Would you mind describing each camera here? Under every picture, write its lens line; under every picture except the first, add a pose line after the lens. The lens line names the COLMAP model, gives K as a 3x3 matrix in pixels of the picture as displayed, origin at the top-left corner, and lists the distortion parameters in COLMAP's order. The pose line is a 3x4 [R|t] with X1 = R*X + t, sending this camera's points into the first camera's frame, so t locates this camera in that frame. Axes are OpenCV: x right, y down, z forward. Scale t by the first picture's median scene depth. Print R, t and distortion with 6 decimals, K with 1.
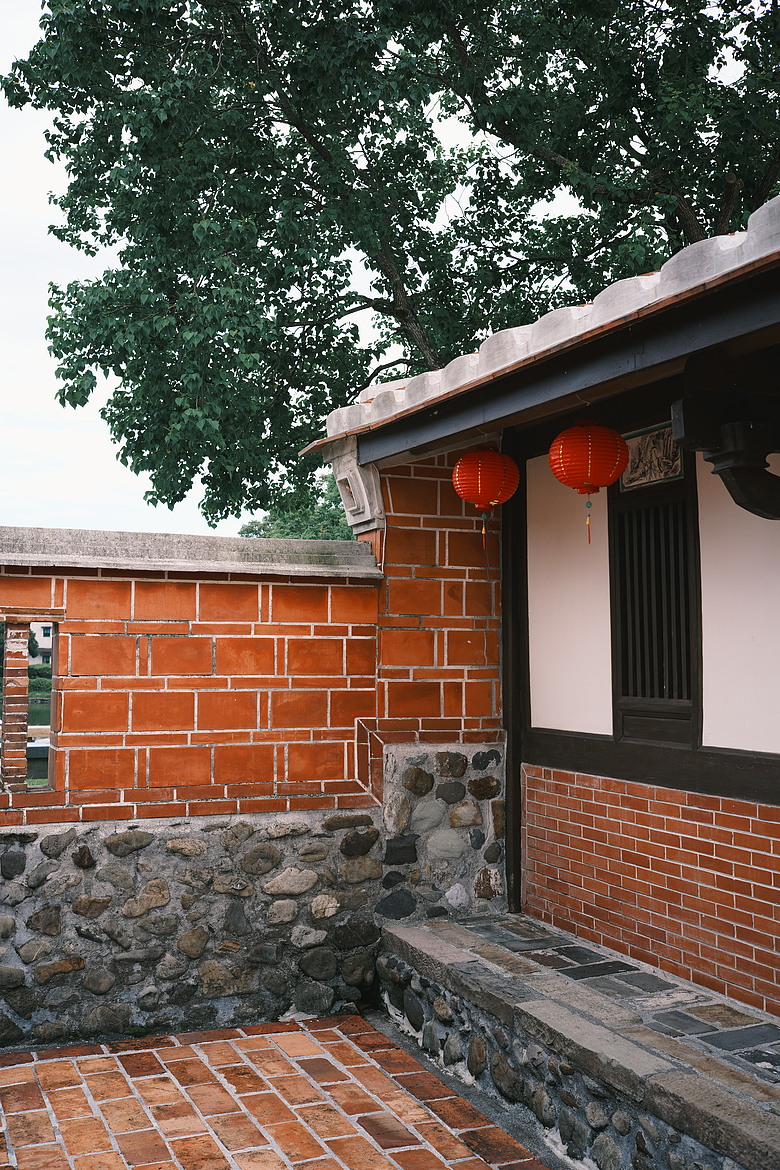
lens RADIAL K [[1169.3, 0, 392.8], [0, 1169.3, 583.5], [0, 0, 1]] dist [0.045330, 0.000000]
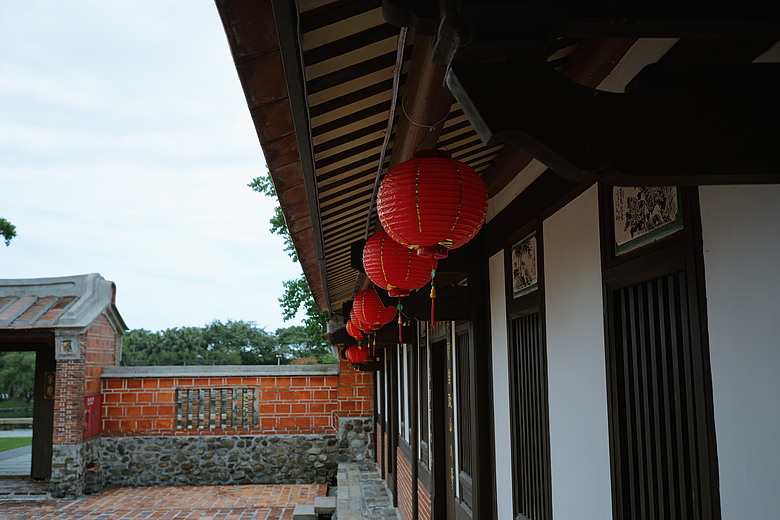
lens RADIAL K [[779.5, 0, 388.8], [0, 779.5, 260.1], [0, 0, 1]] dist [0.045330, 0.000000]
pose [[0.947052, -0.060982, -0.315237, 1.047229], [0.033971, 0.995318, -0.090486, -0.150530], [0.319279, 0.074987, 0.944689, -1.522345]]
